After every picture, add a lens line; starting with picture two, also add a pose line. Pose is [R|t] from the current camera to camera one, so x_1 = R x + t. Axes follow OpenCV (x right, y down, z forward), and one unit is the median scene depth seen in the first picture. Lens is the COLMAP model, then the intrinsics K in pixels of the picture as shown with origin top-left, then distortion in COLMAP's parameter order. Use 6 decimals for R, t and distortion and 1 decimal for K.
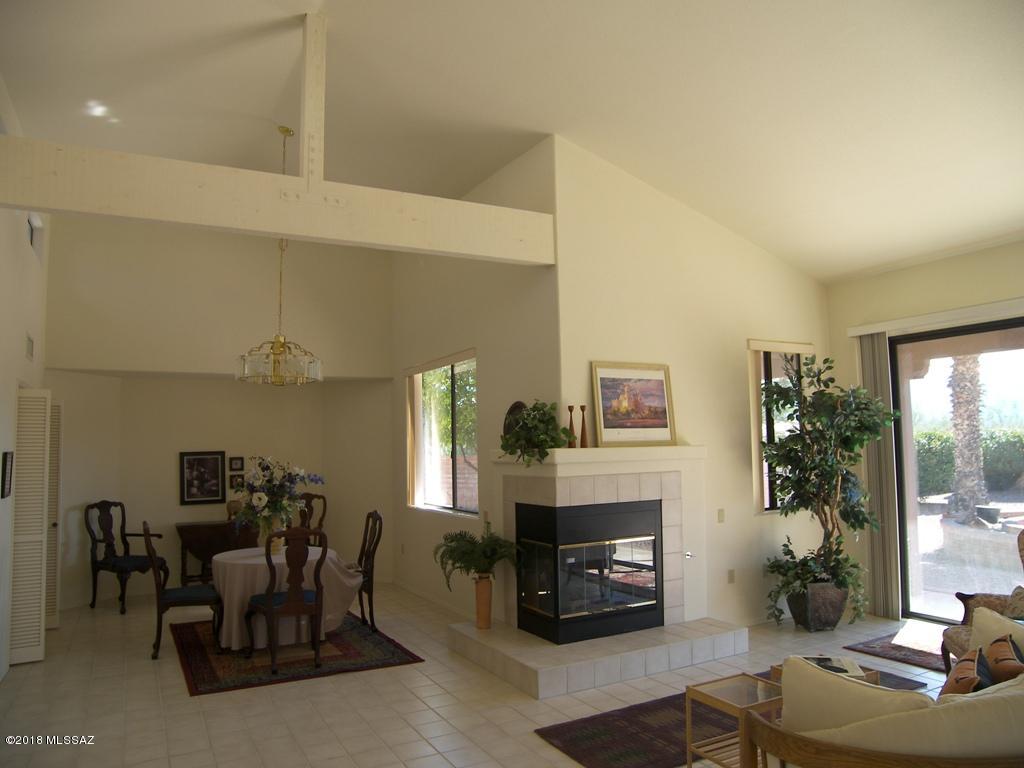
lens RADIAL K [[732.6, 0, 512.0], [0, 732.6, 384.0], [0, 0, 1]] dist [-0.141448, 0.099425]
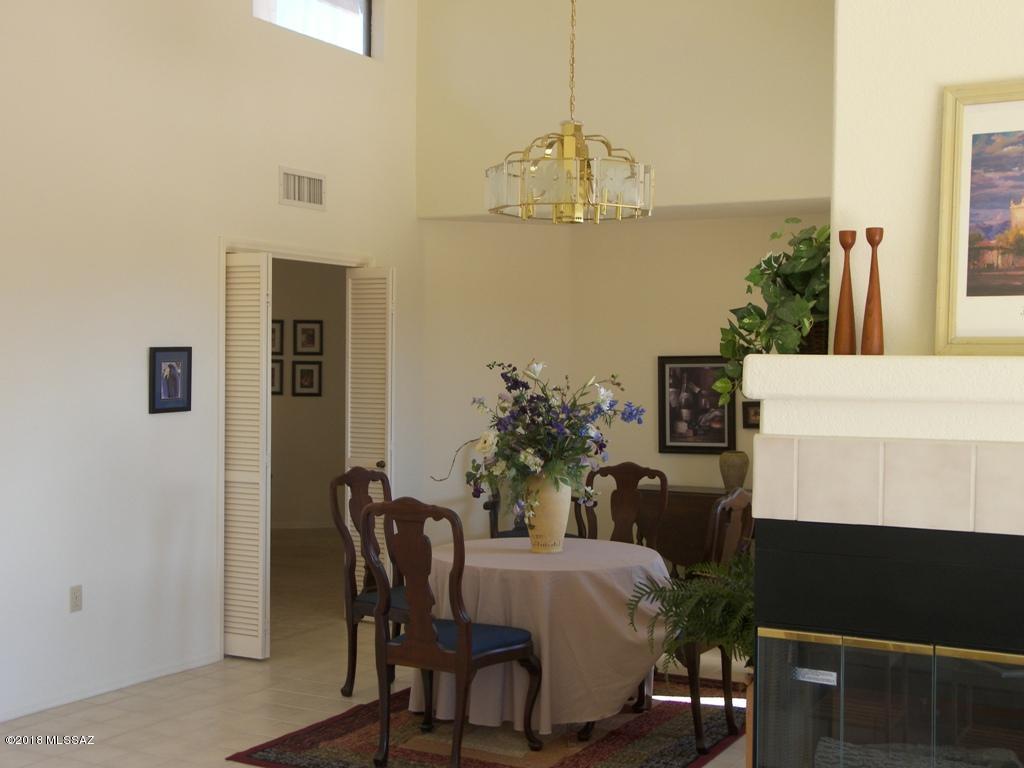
lens RADIAL K [[1346.3, 0, 512.0], [0, 1346.3, 384.0], [0, 0, 1]] dist [-0.007466, 0.015321]
pose [[0.531528, 0.038343, -0.846172, 0.508722], [0.054312, 0.995376, 0.079220, 0.041185], [0.845297, -0.088065, 0.526988, 0.513847]]
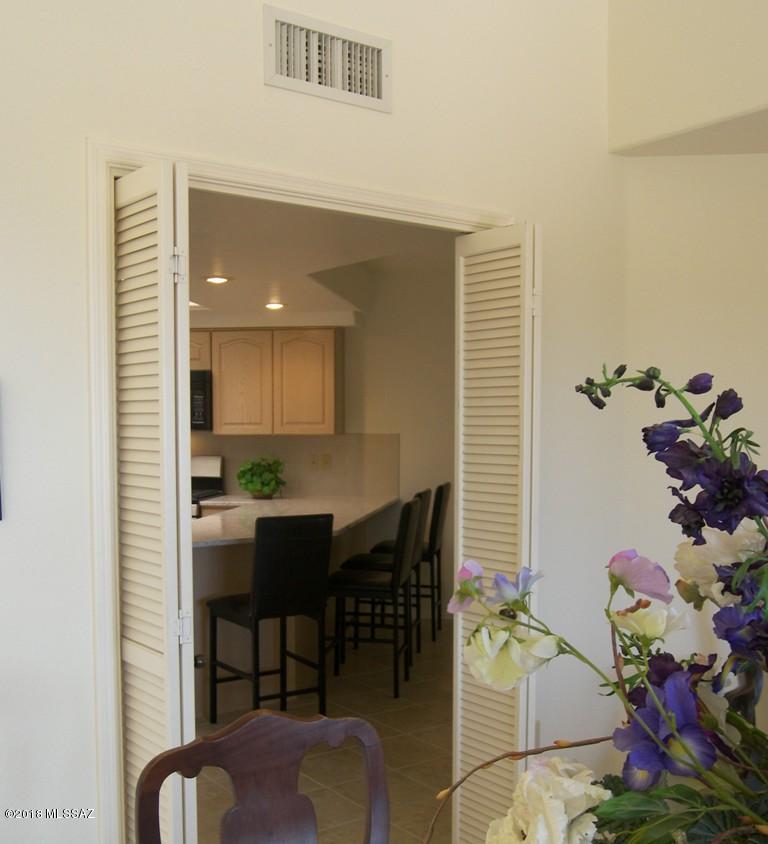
lens RADIAL K [[935.9, 0, 384.8], [0, 935.9, 485.7], [0, 0, 1]] dist [-0.021724, -0.010695]
pose [[0.123400, 0.081502, -0.989005, -0.253801], [0.081234, 0.992447, 0.091921, 0.108013], [0.989027, -0.091684, 0.115847, 1.004546]]
